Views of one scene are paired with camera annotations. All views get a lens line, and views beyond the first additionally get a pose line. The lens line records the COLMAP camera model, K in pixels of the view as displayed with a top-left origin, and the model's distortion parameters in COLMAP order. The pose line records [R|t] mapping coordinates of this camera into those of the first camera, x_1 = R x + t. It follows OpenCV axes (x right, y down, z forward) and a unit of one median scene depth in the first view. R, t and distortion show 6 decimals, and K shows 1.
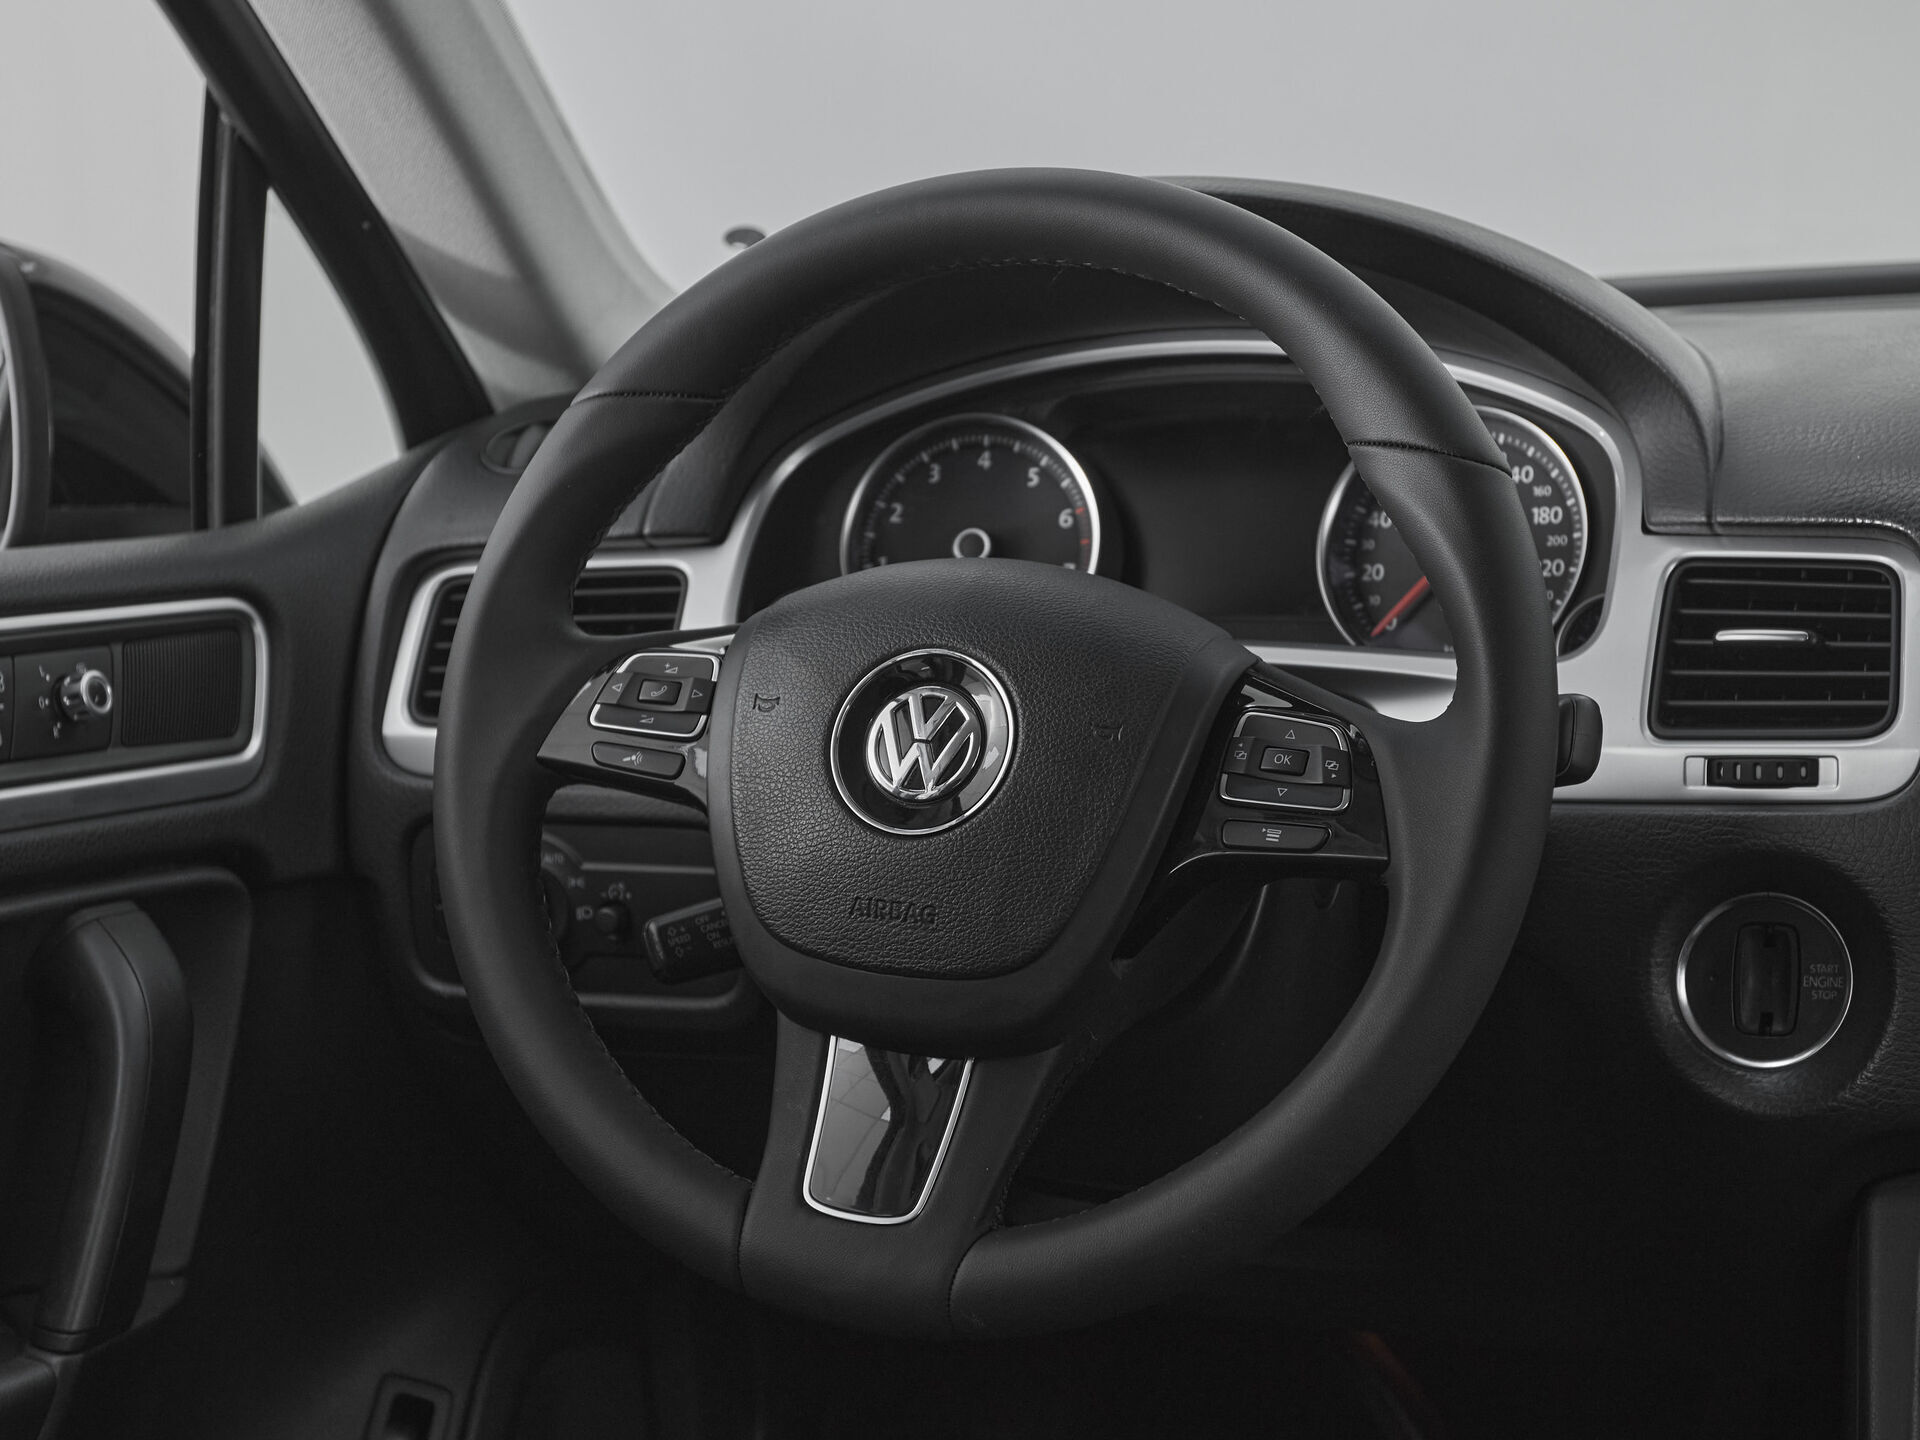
lens RADIAL K [[2987.7, 0, 1027.1], [0, 2987.7, 775.1], [0, 0, 1]] dist [0.003504, 0.093535]
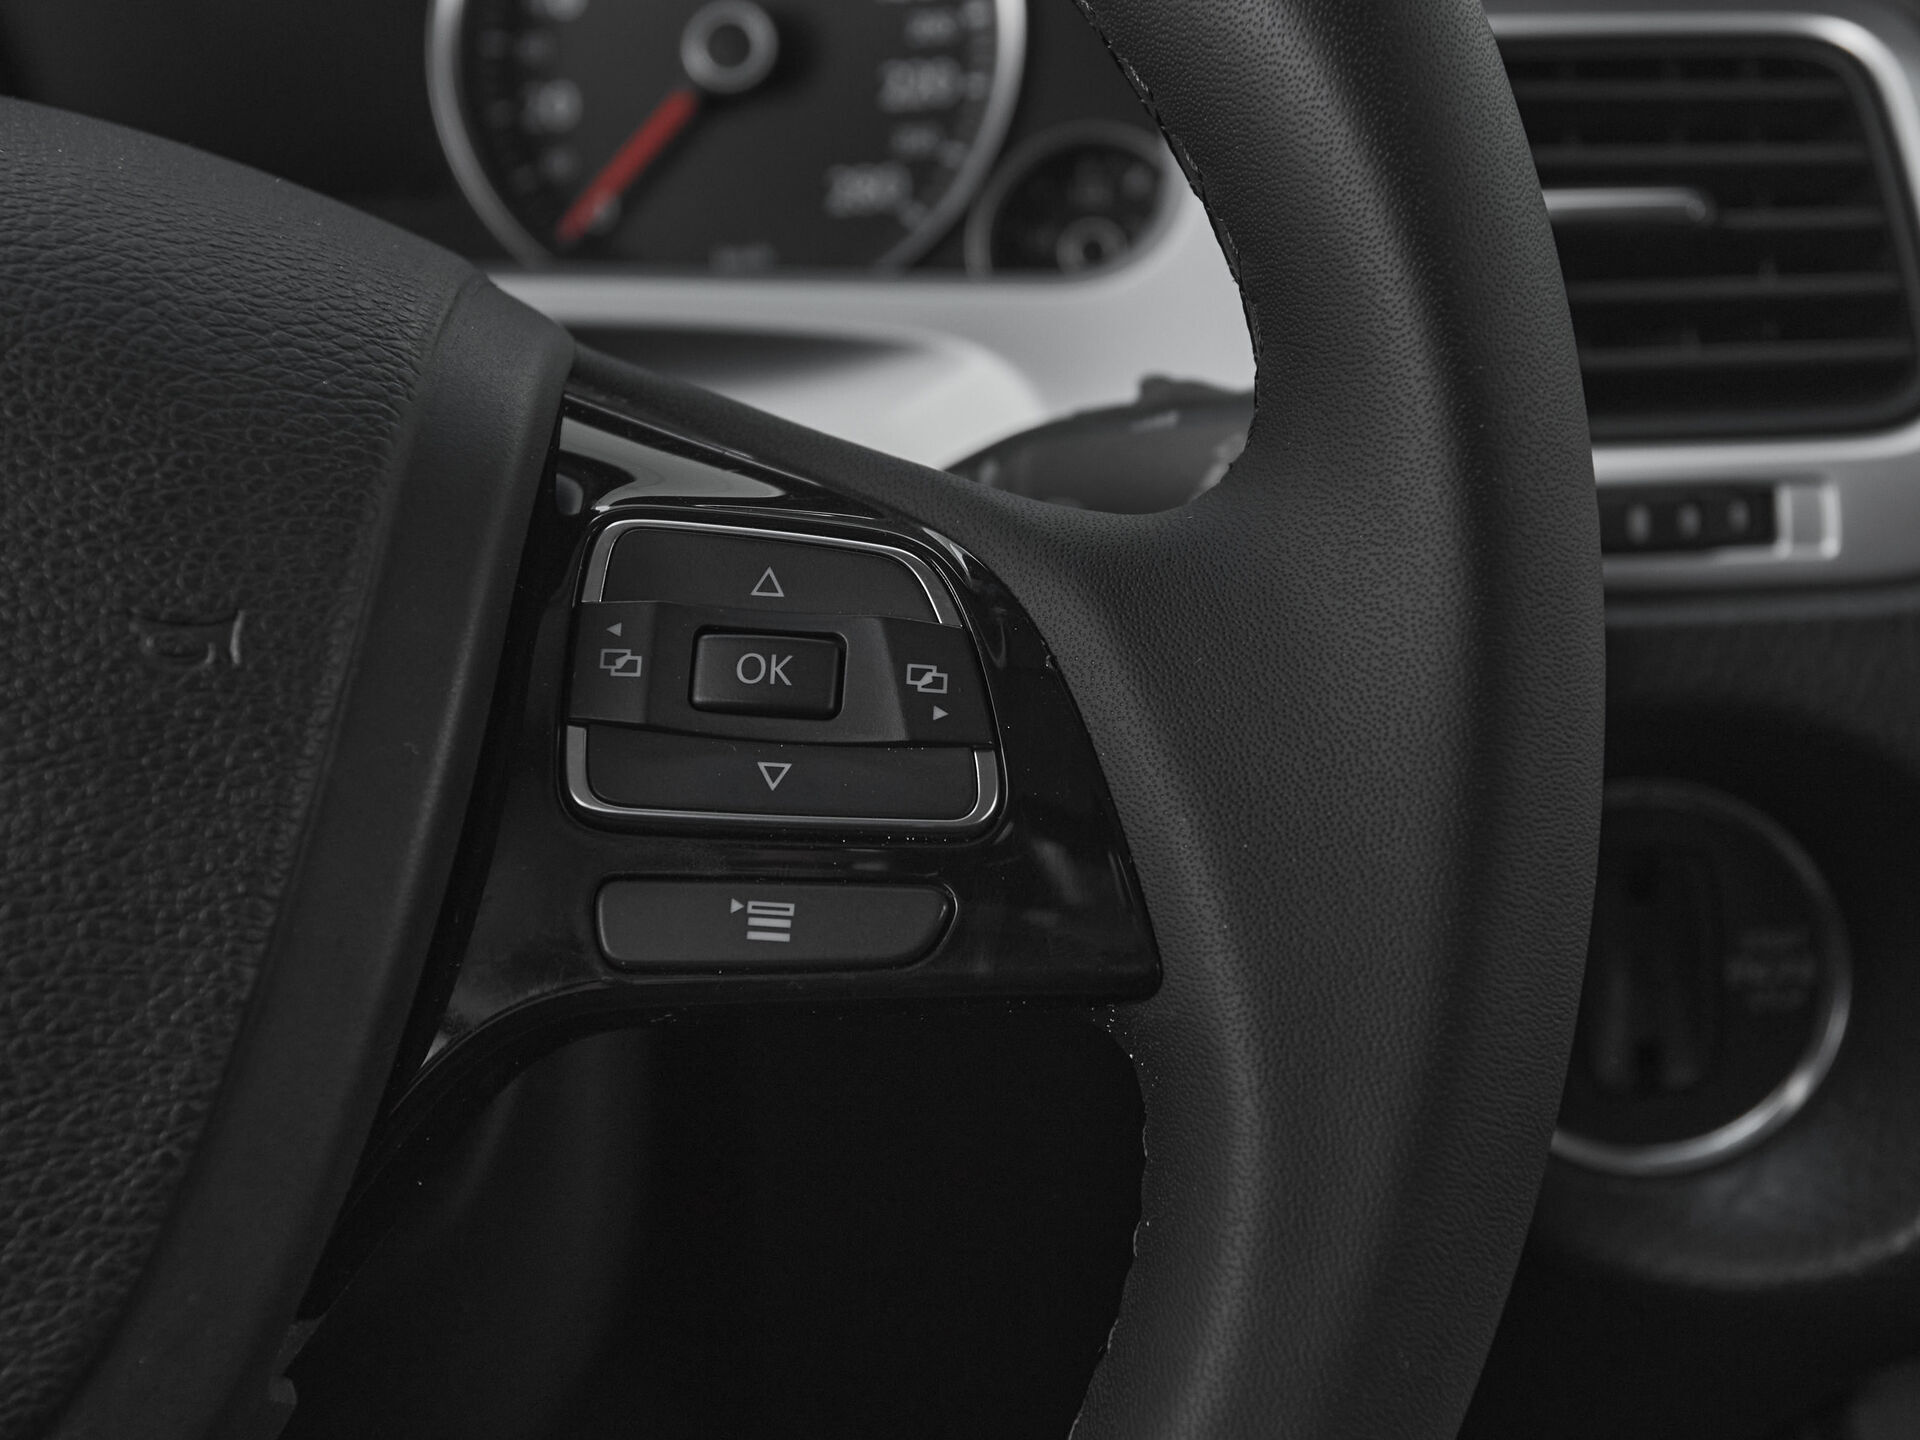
lens RADIAL K [[2779.3, 0, 909.3], [0, 2779.3, 718.5], [0, 0, 1]] dist [-0.021130, -0.008503]
pose [[0.922866, -0.110282, 0.368992, -0.009036], [0.059492, 0.987446, 0.146328, -0.041889], [-0.380497, -0.113089, 0.917841, 0.720334]]
